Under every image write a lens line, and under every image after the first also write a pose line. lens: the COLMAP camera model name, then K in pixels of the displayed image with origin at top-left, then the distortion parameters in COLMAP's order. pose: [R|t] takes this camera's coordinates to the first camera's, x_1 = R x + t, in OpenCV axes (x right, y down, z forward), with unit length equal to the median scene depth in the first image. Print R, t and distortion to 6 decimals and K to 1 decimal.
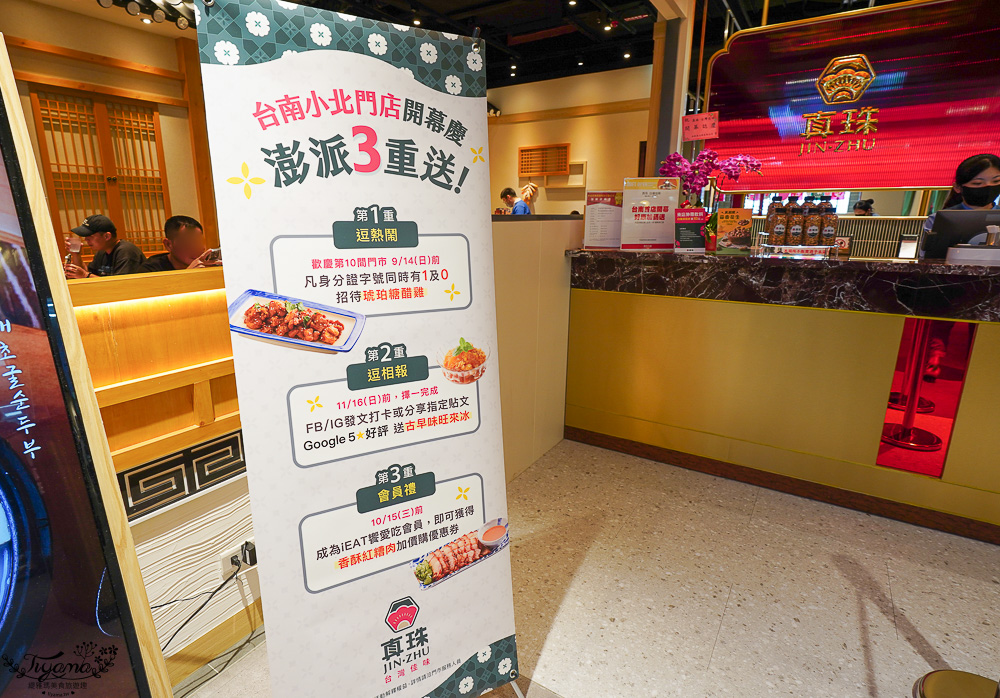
lens RADIAL K [[526.8, 0, 473.5], [0, 526.8, 346.4], [0, 0, 1]] dist [0.000706, 0.000212]
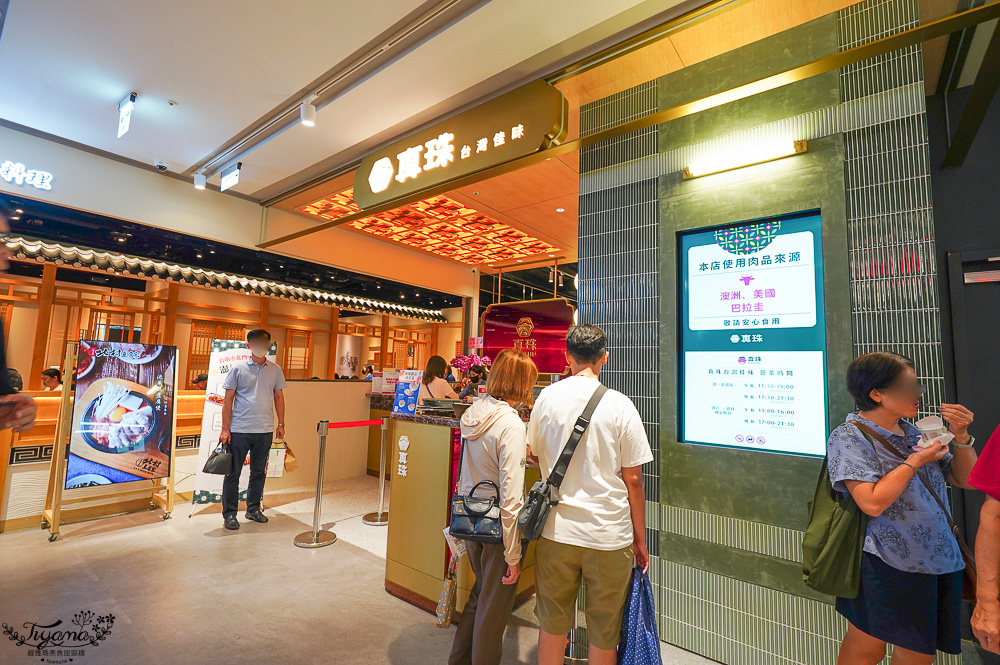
lens RADIAL K [[452.9, 0, 500.0], [0, 452.9, 332.5], [0, 0, 1]] dist [-0.001313, -0.000122]
pose [[0.996763, 0.027737, -0.075461, 0.760754], [-0.051162, 0.942862, -0.329231, 0.179749], [0.062018, 0.332026, 0.941229, -0.891716]]
